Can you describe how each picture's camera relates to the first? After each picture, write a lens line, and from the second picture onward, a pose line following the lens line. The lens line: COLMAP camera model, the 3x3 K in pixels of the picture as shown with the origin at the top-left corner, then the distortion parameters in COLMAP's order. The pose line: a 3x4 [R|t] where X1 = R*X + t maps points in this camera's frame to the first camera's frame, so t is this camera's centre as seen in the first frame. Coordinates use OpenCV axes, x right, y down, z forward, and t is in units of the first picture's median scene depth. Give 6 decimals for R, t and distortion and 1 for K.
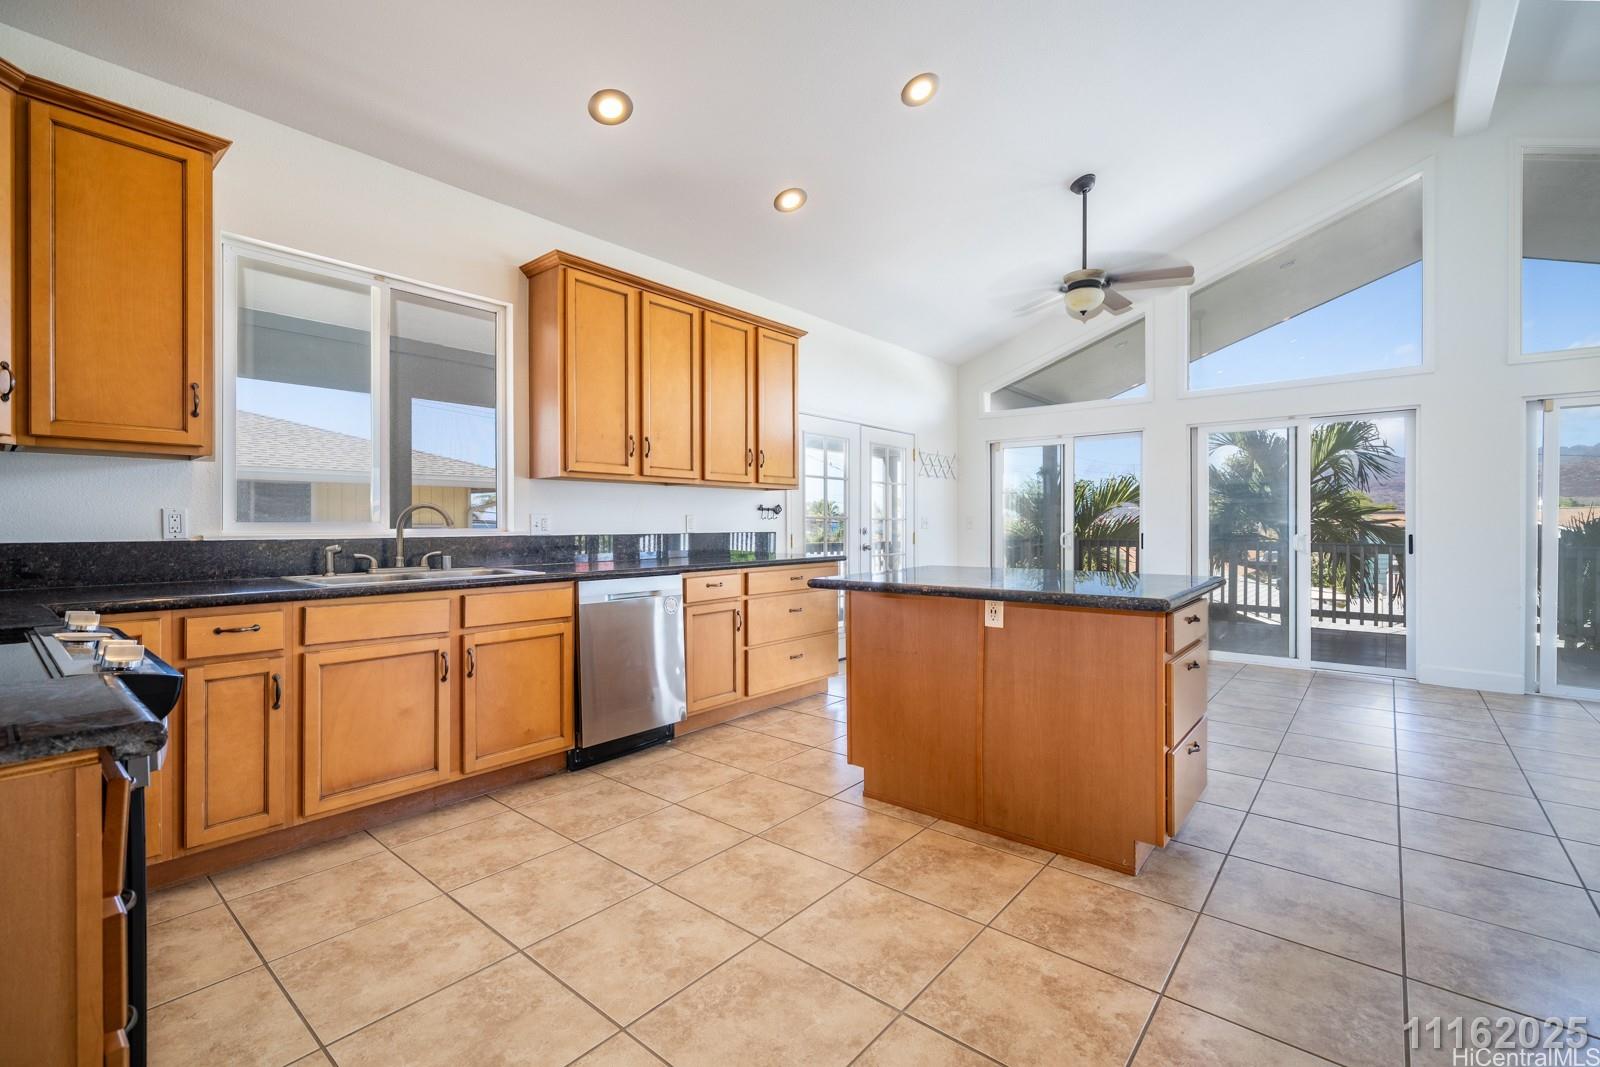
lens RADIAL K [[696.6, 0, 794.0], [0, 696.6, 523.7], [0, 0, 1]] dist [-0.002791, 0.001569]
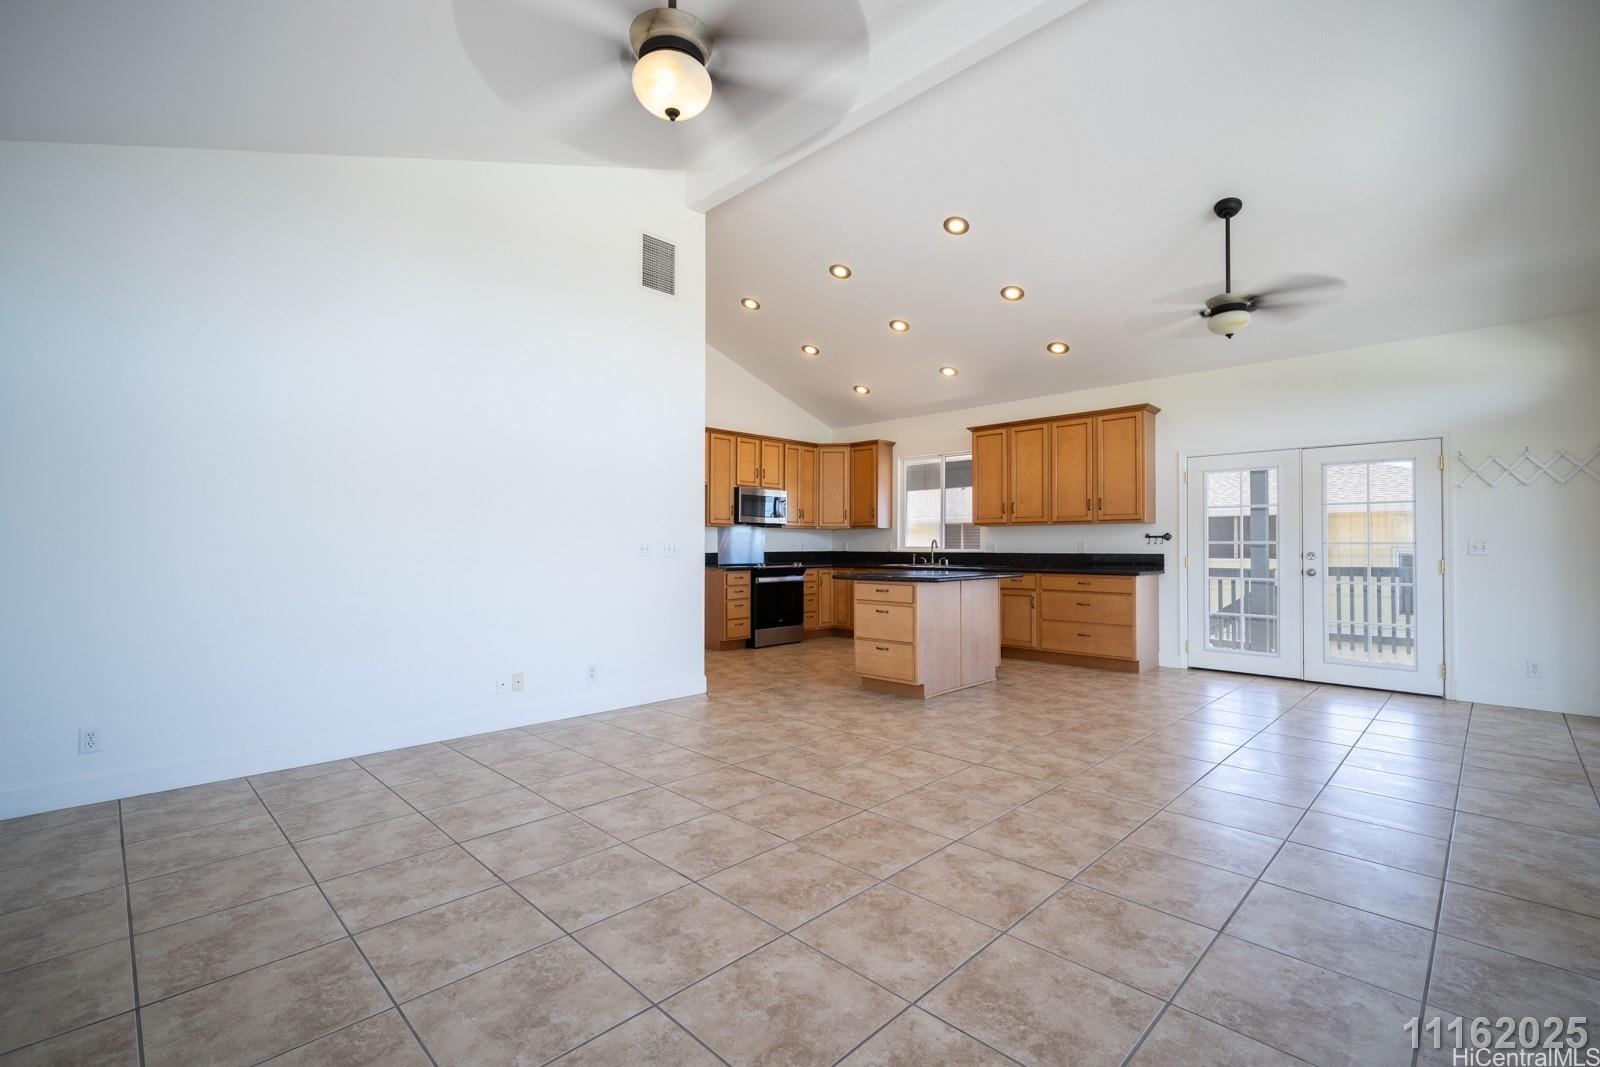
lens RADIAL K [[696.6, 0, 802.4], [0, 696.6, 547.6], [0, 0, 1]] dist [-0.002791, 0.001569]
pose [[-0.084431, 0.004740, -0.996418, 2.344222], [-0.000495, 0.999988, 0.004799, -0.011343], [0.996429, 0.000898, -0.084428, 0.780502]]
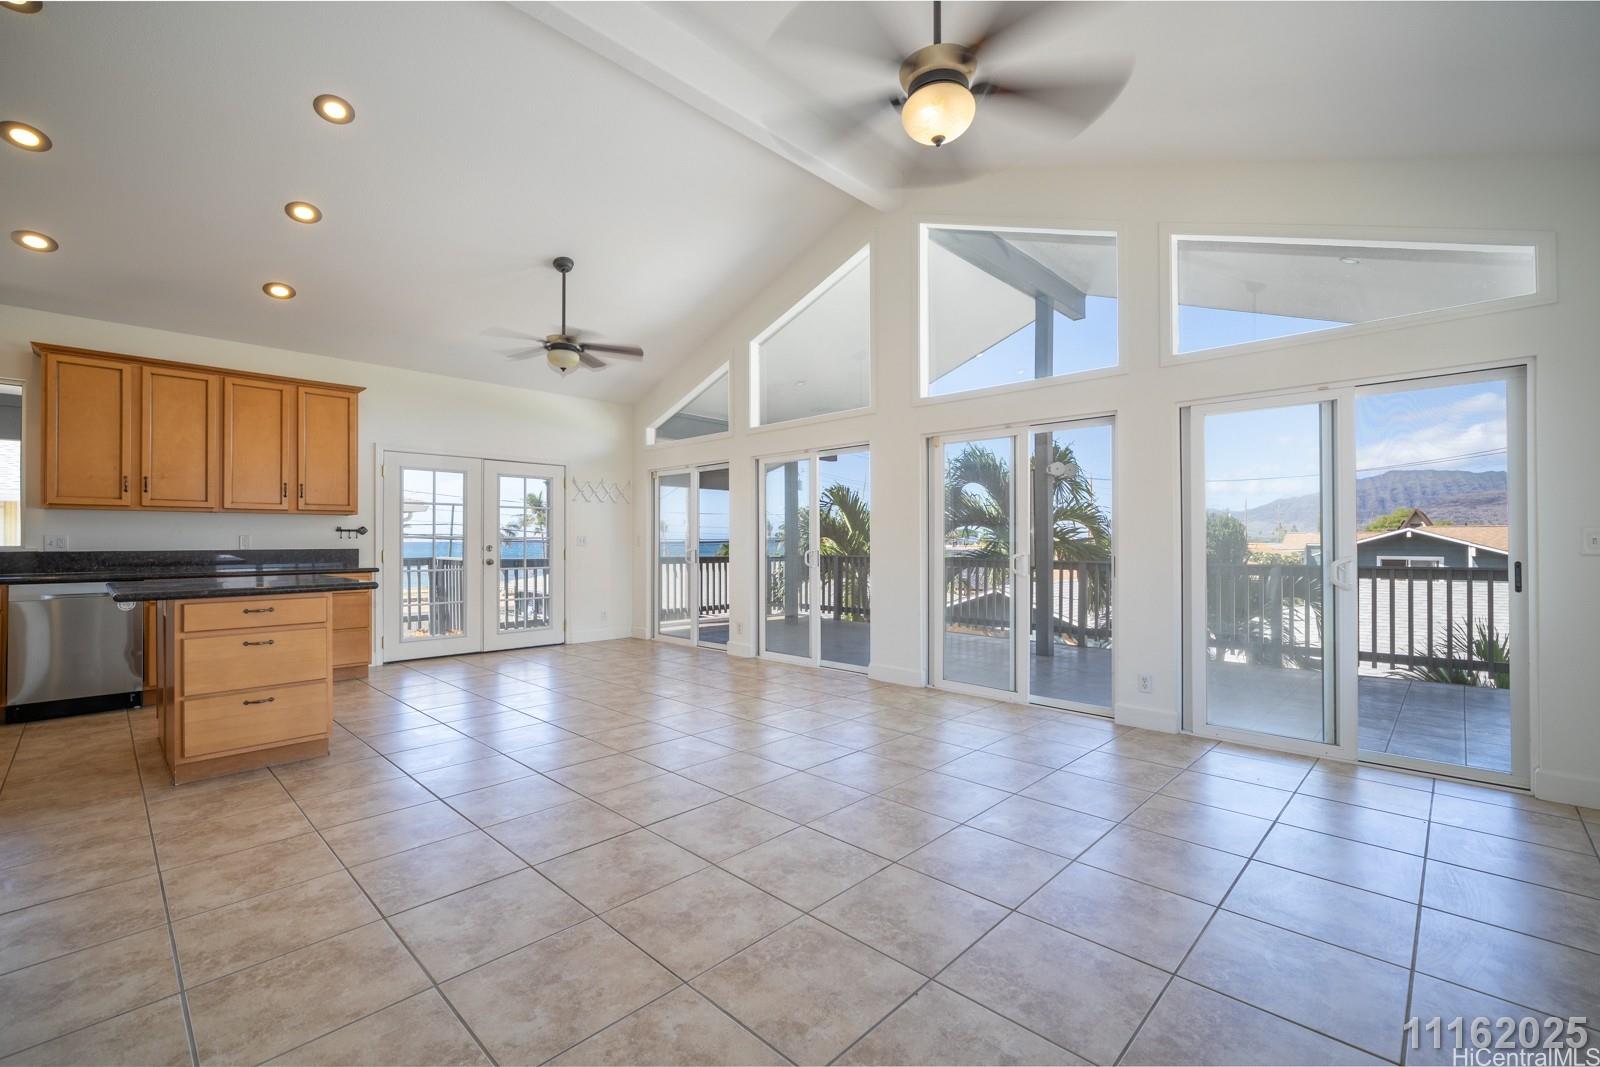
lens RADIAL K [[696.6, 0, 801.4], [0, 696.6, 527.0], [0, 0, 1]] dist [-0.002791, 0.001569]
pose [[0.997718, -0.001498, -0.067503, 1.473154], [0.000236, 0.999825, -0.018686, -0.006835], [0.067519, 0.018628, 0.997544, -0.291109]]
